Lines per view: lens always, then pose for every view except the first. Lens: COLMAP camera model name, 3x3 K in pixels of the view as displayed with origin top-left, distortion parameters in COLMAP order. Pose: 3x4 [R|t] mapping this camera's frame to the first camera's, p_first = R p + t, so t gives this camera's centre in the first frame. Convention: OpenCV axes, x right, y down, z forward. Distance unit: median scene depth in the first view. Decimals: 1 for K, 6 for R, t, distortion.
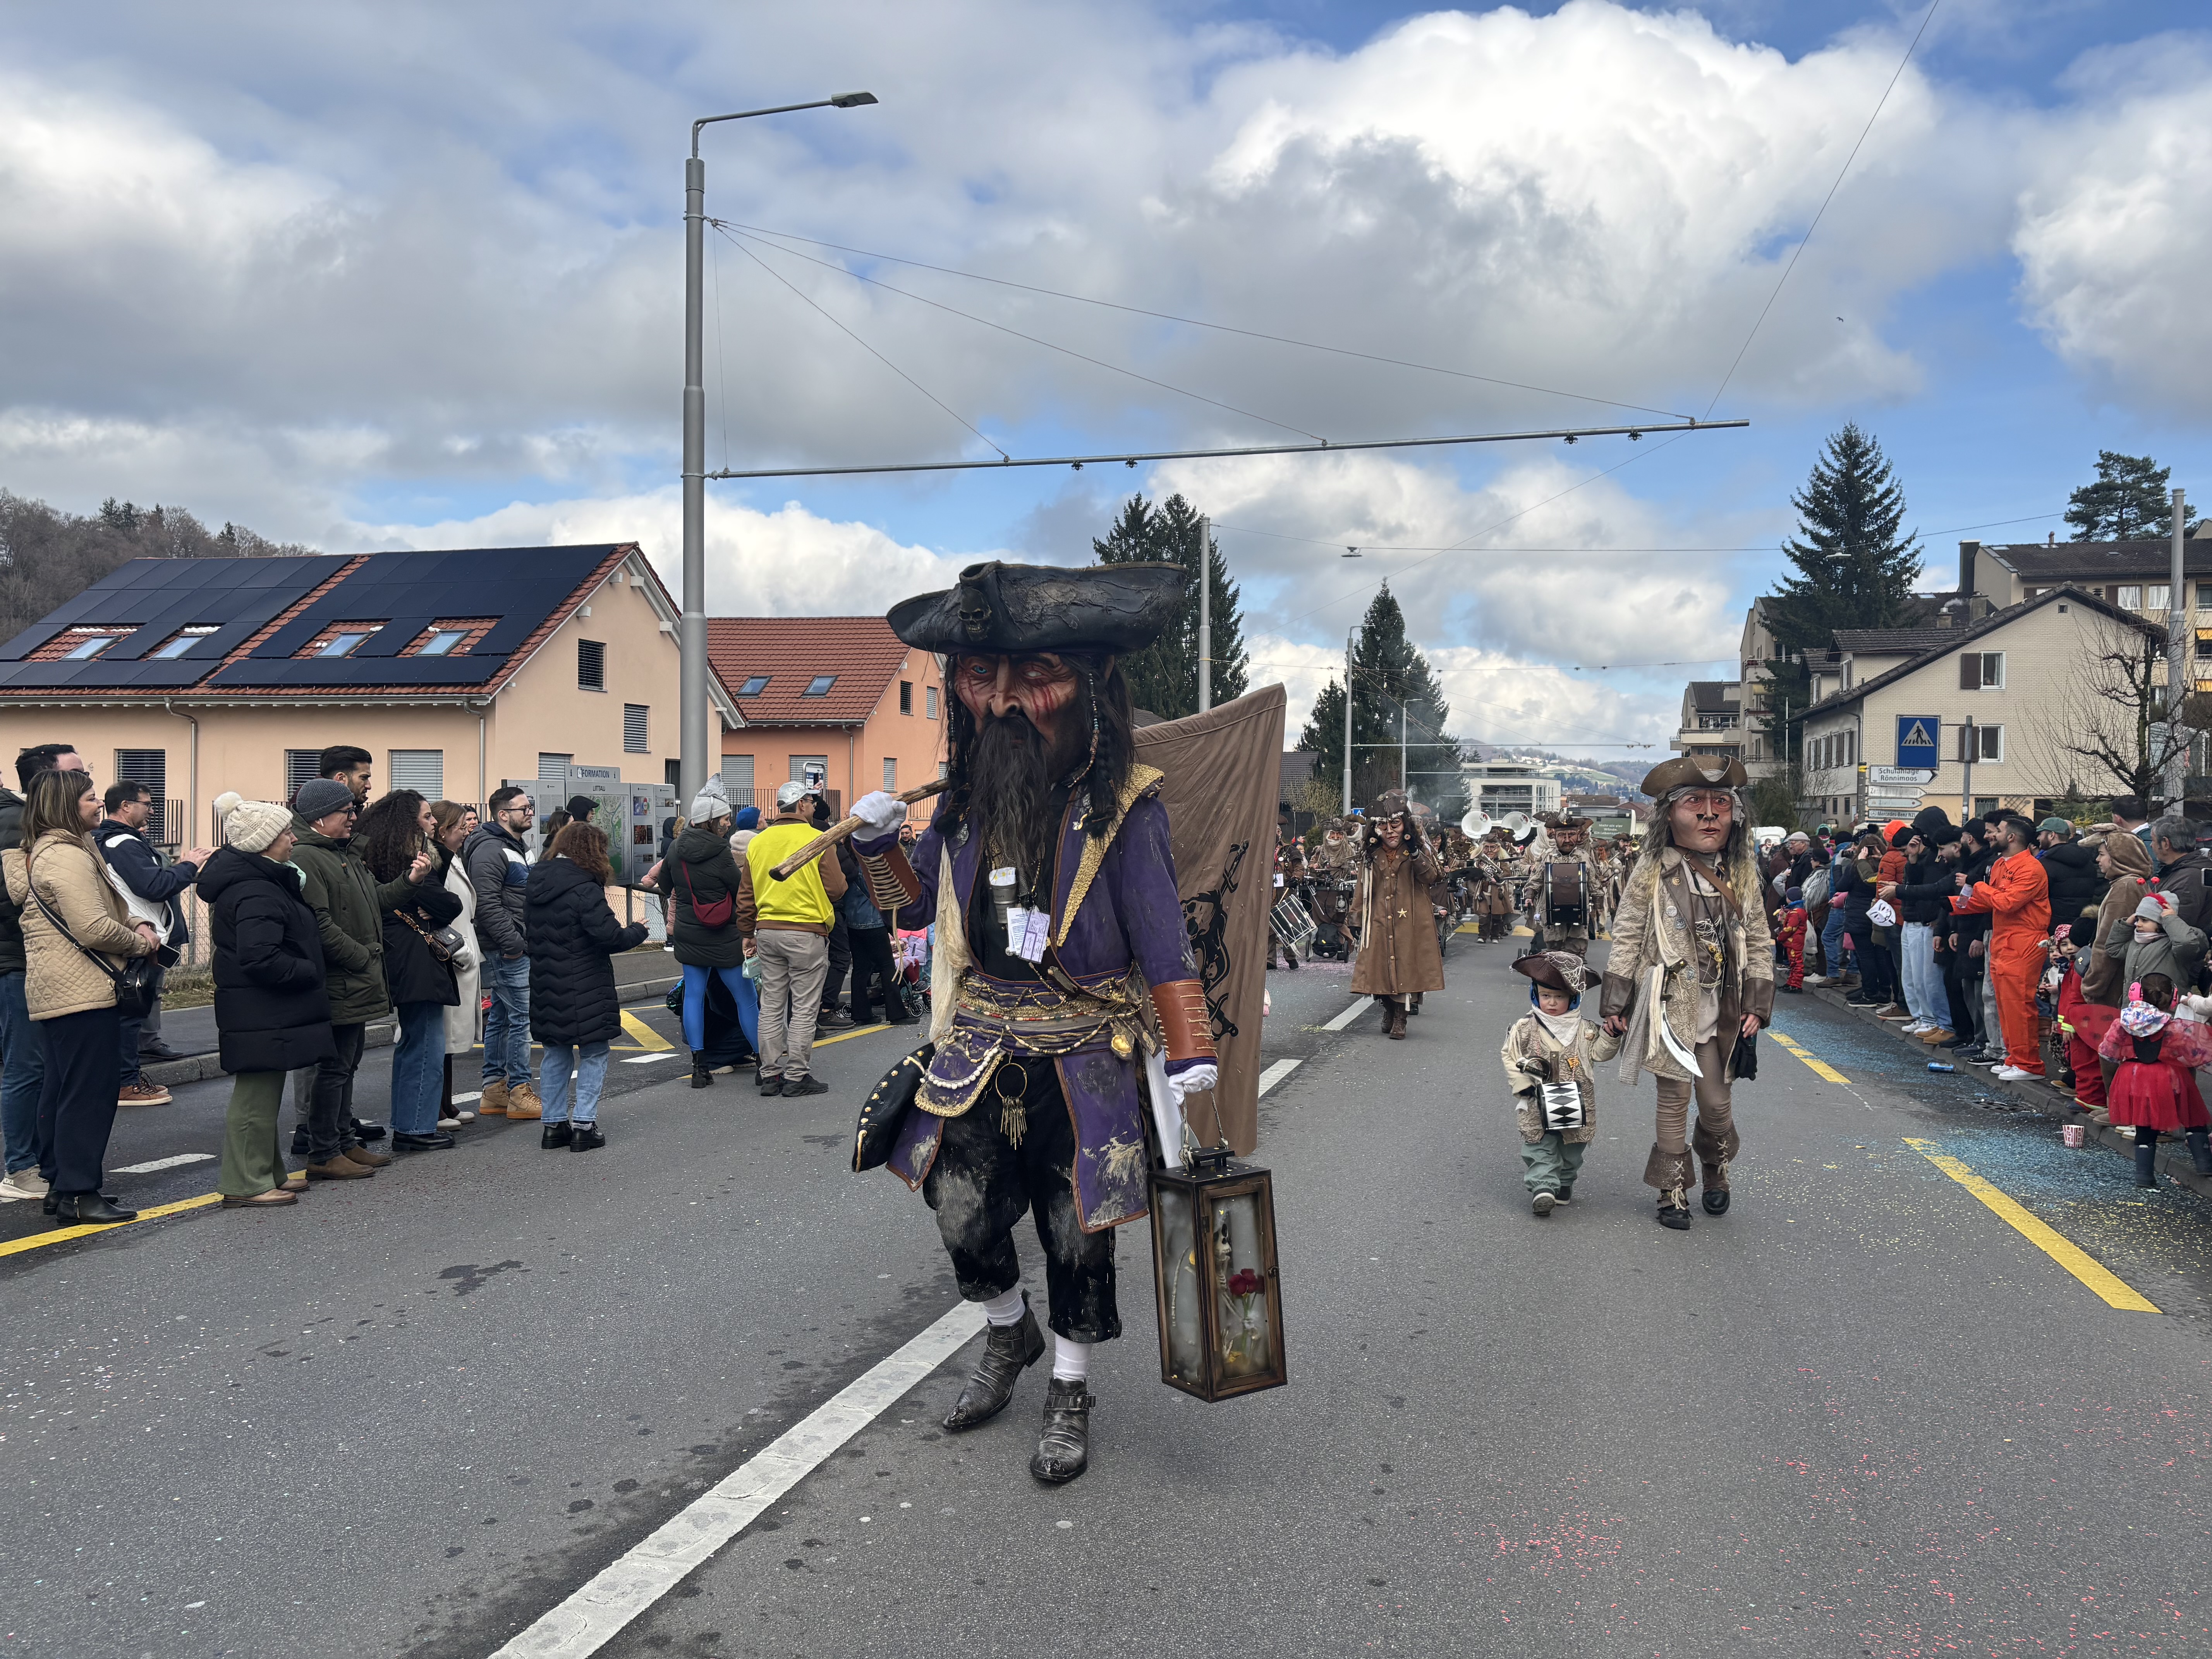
lens RADIAL K [[1678.2, 0, 1103.9], [0, 1678.2, 818.9], [0, 0, 1]] dist [0.071346, -0.074755]
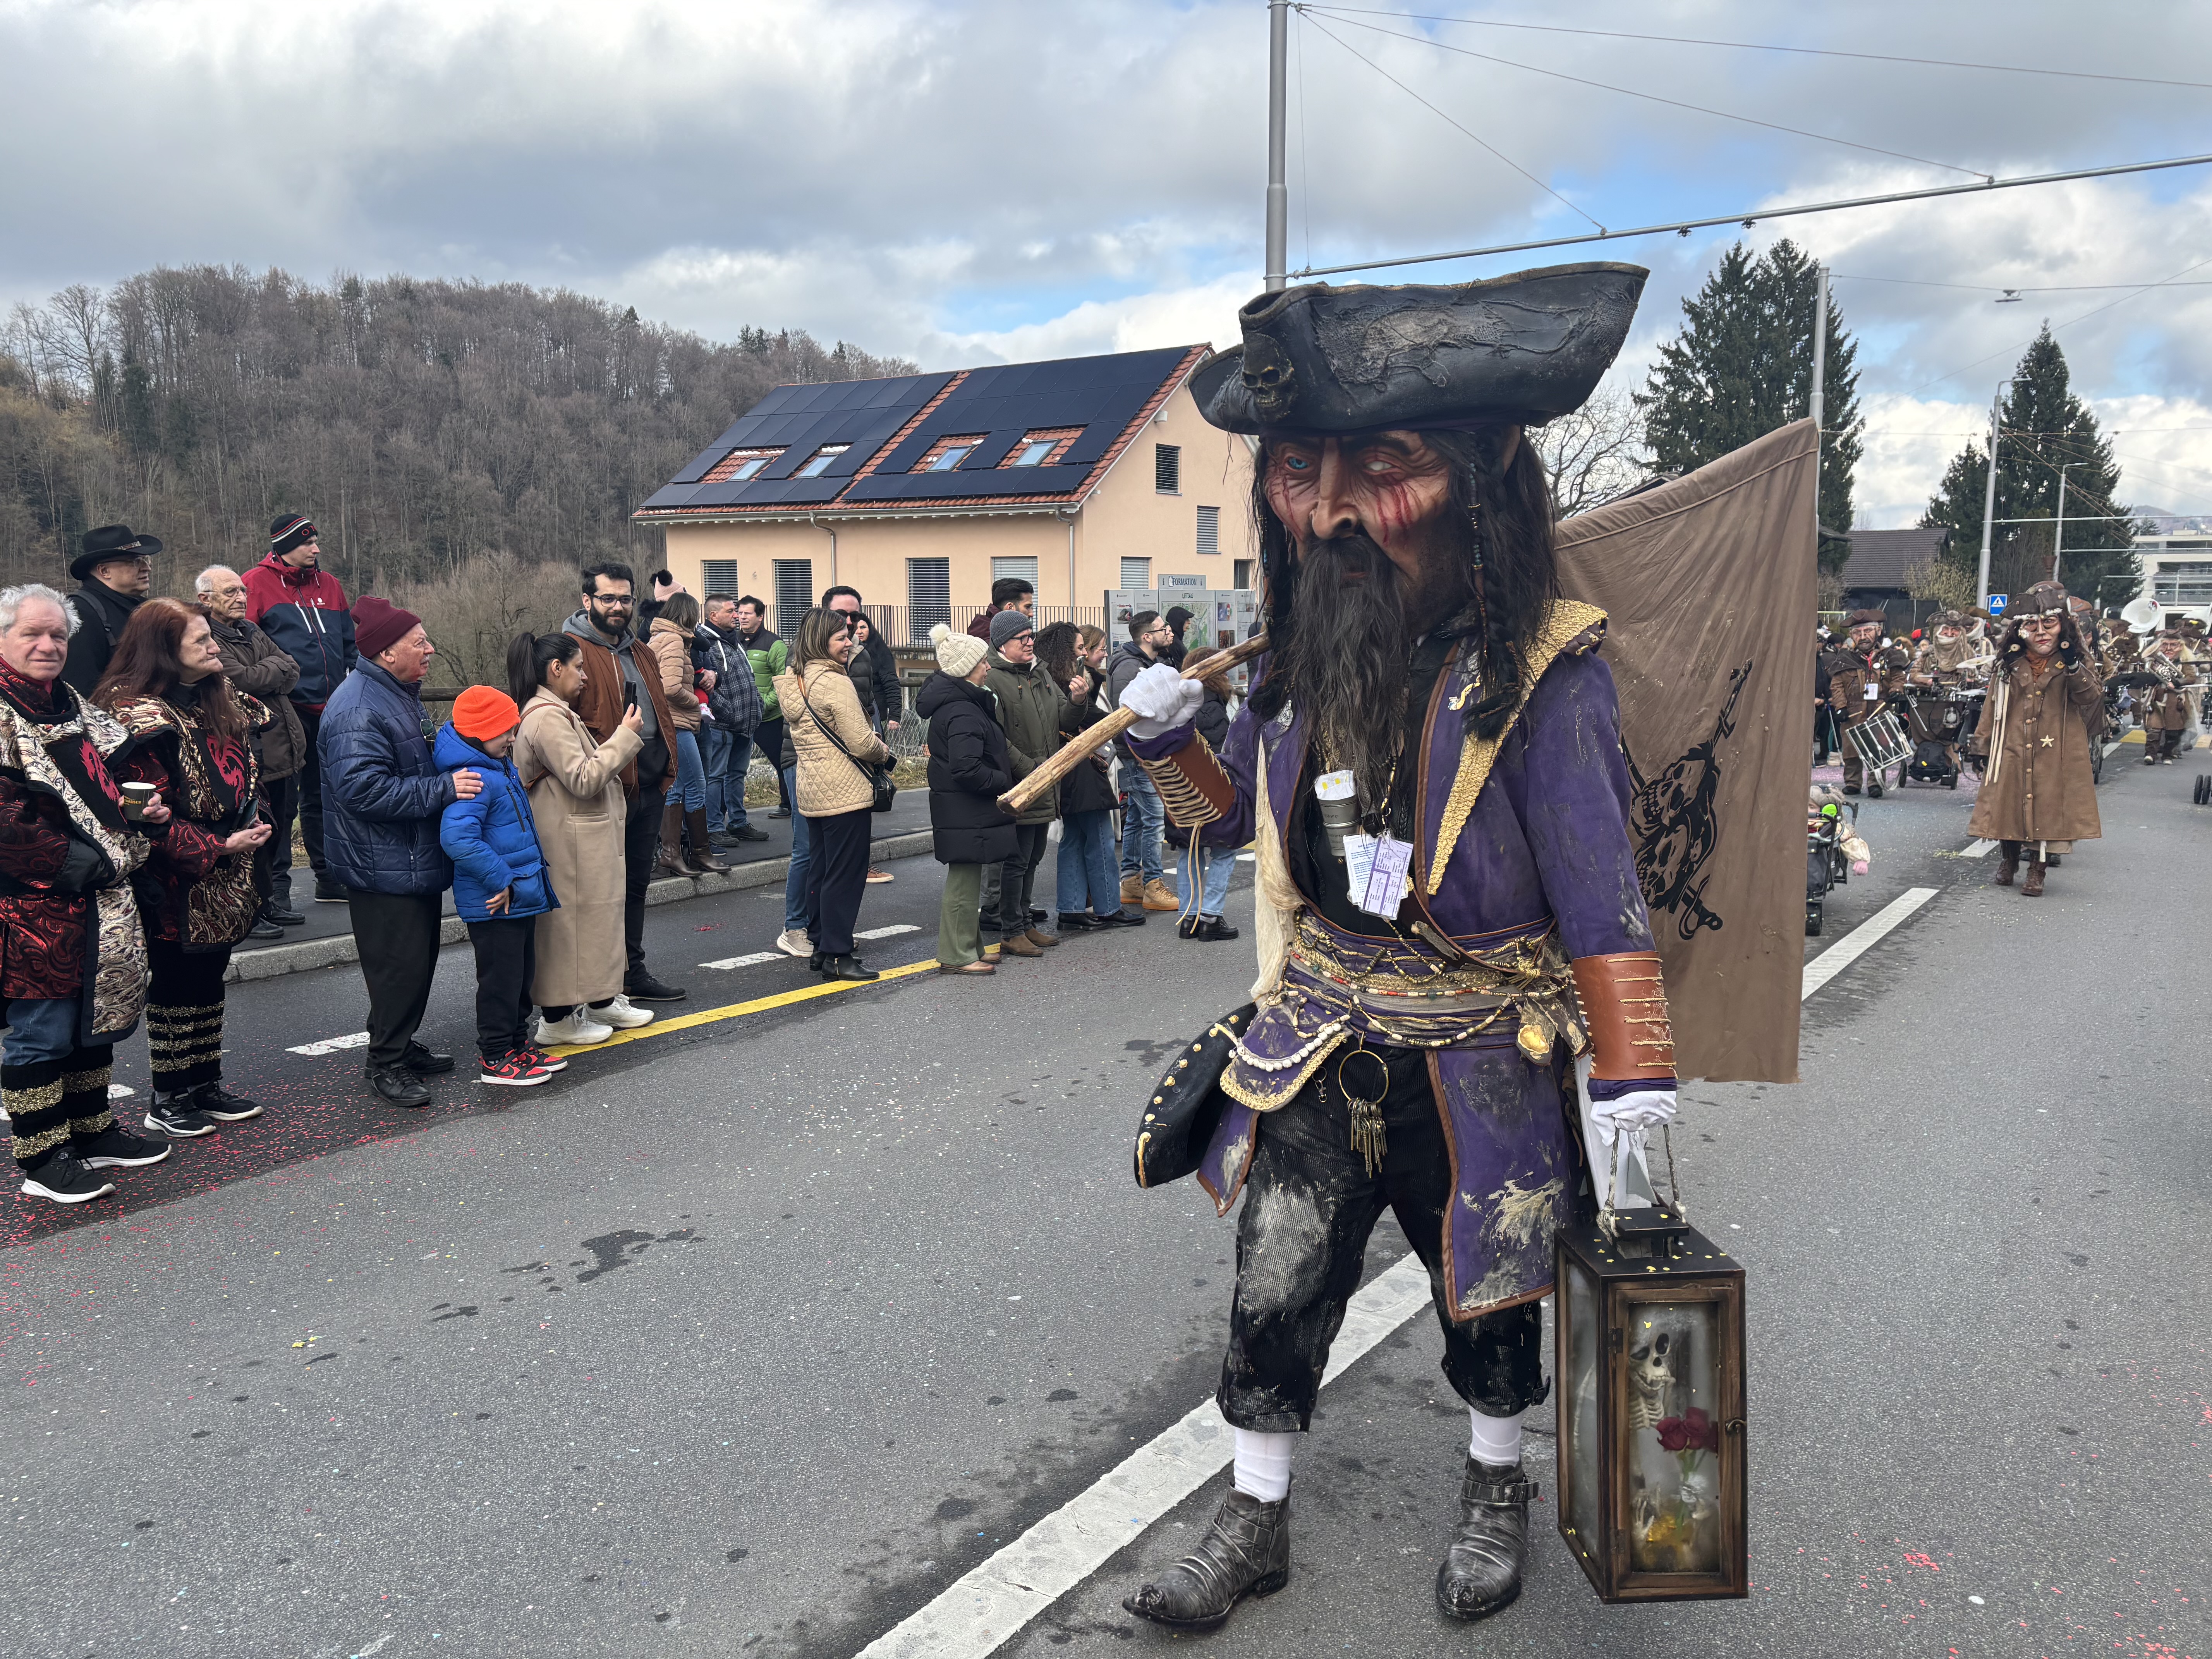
lens RADIAL K [[1673.6, 0, 1068.6], [0, 1673.6, 824.6], [0, 0, 1]] dist [0.056245, -0.049391]
pose [[0.941765, 0.033717, -0.334577, -0.005290], [0.009356, 0.991948, 0.126298, -0.003347], [0.336141, -0.122074, 0.933867, -0.007997]]
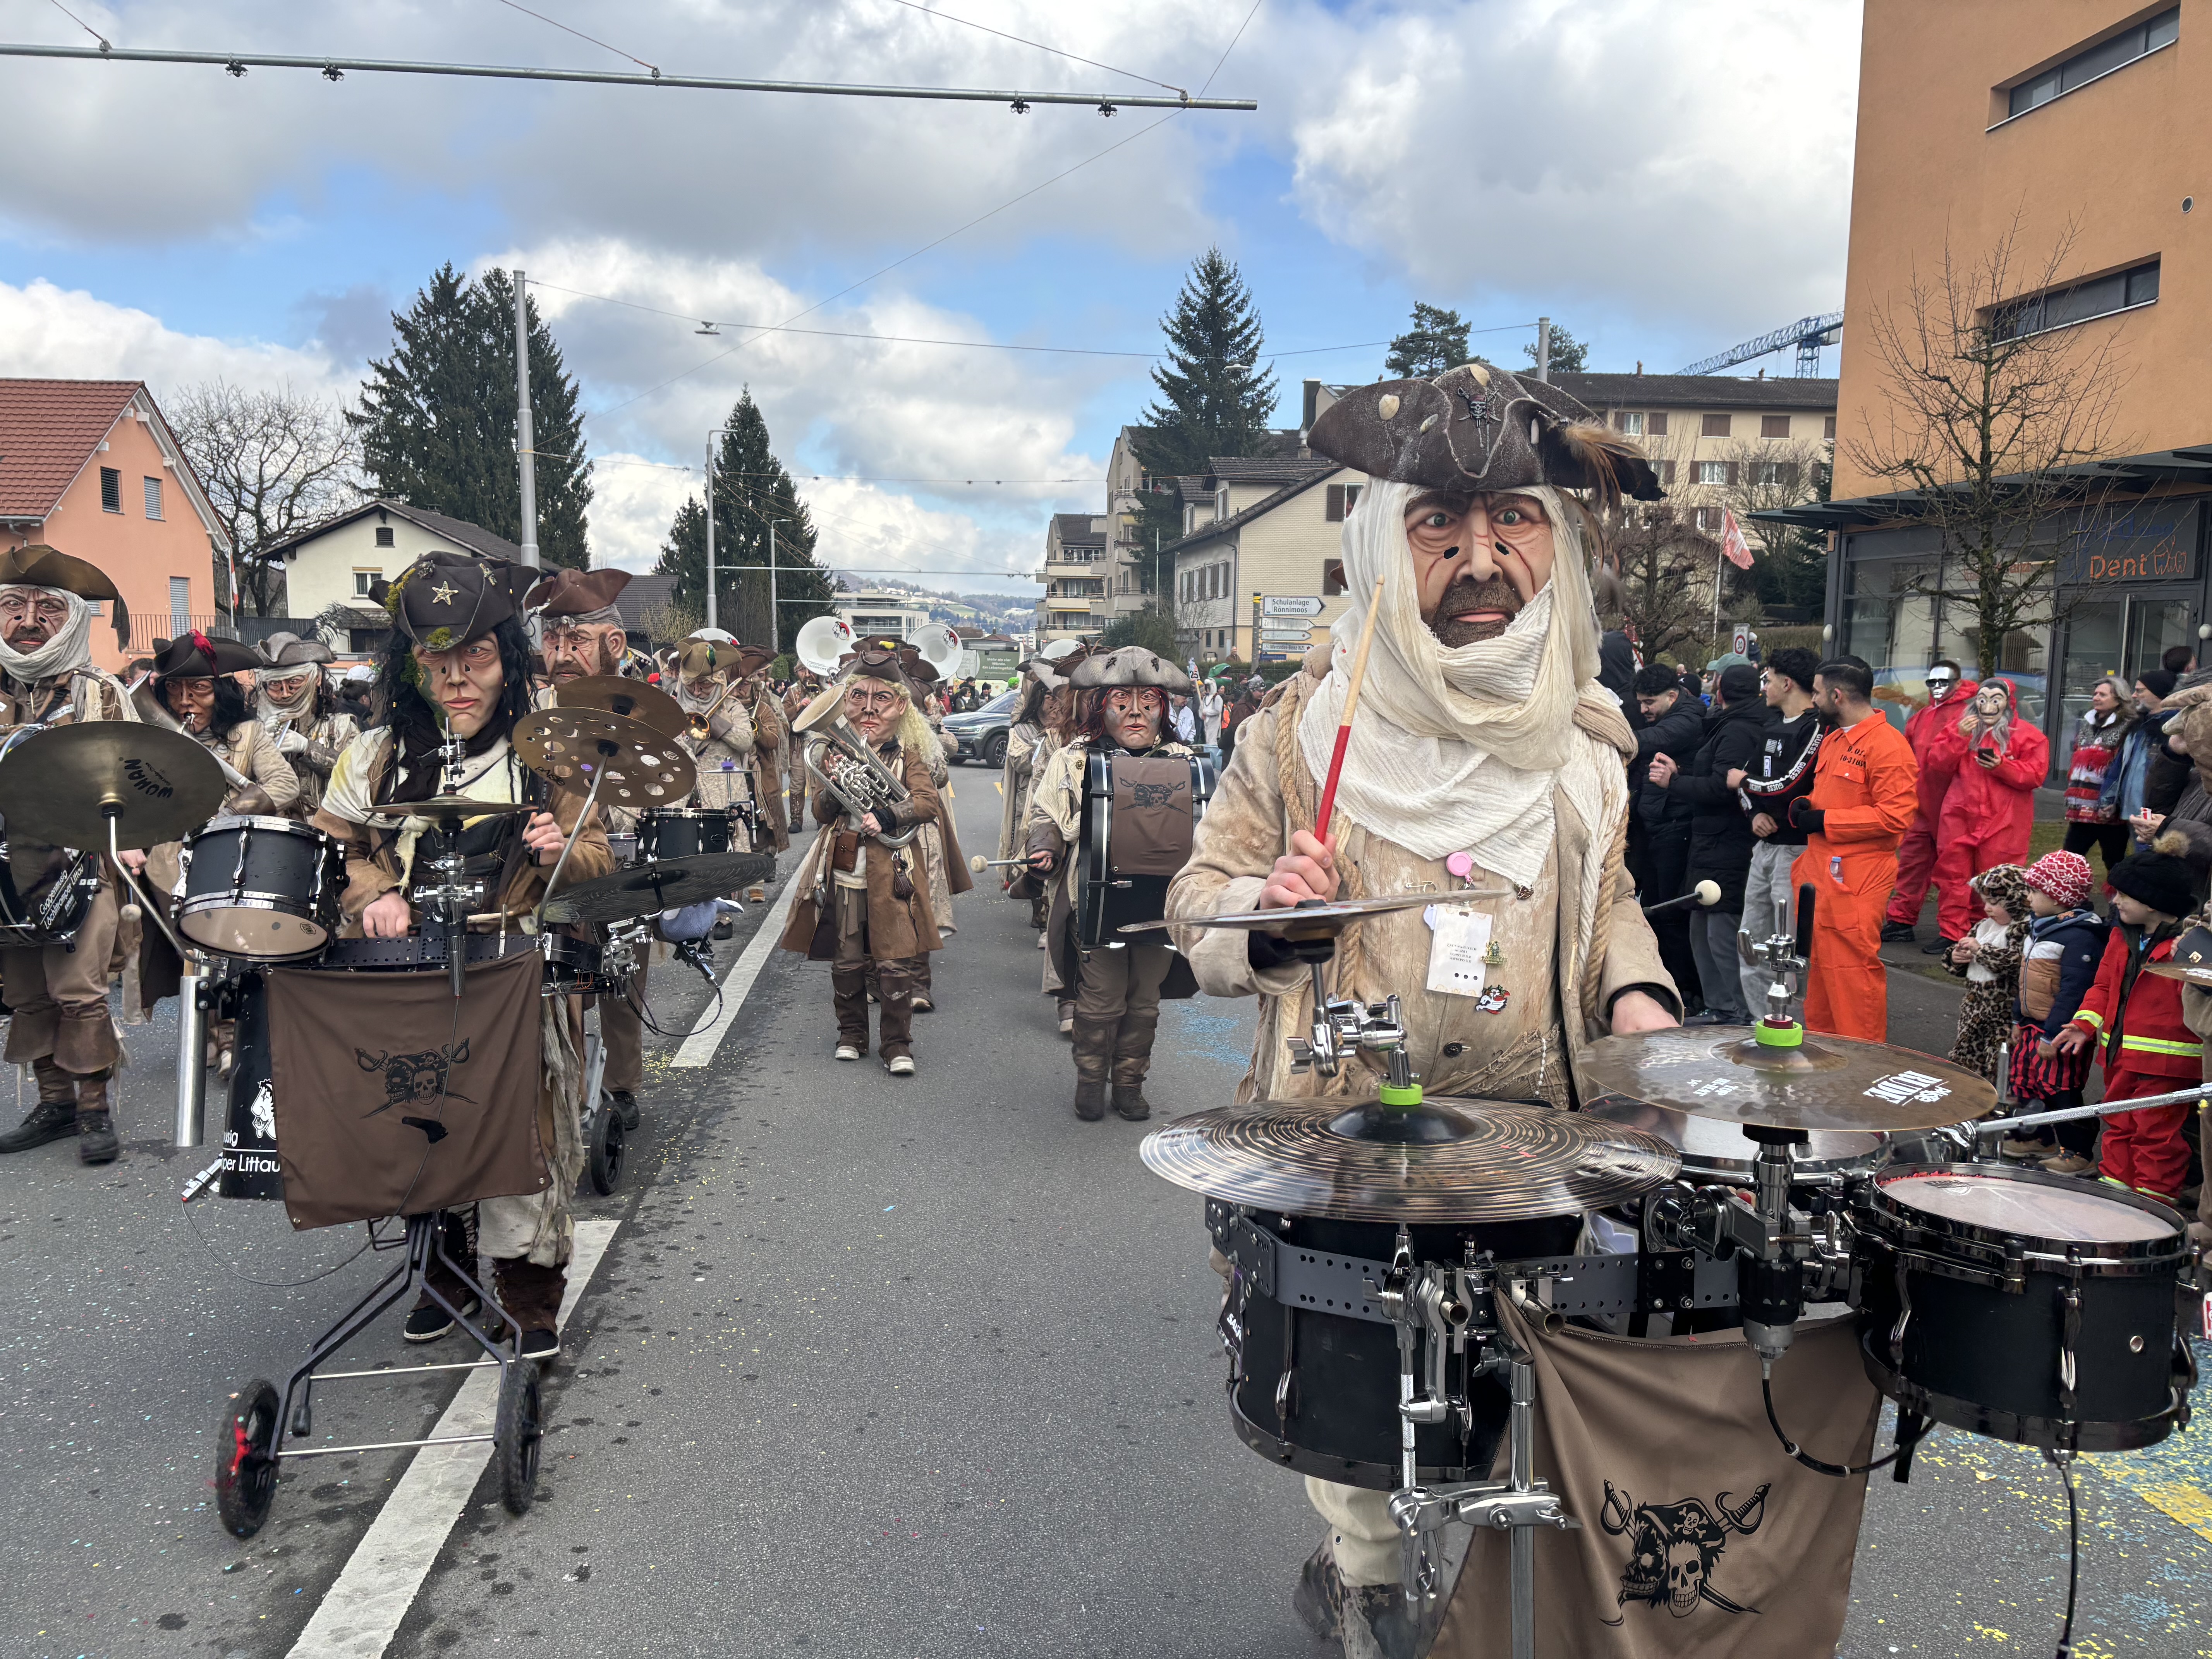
lens RADIAL K [[1654.7, 0, 1107.4], [0, 1654.7, 819.0], [0, 0, 1]] dist [0.034635, -0.011116]
pose [[0.930101, -0.039789, 0.365143, 0.018535], [0.002216, 0.994705, 0.102745, -0.001399], [-0.367298, -0.094754, 0.925264, 0.125996]]
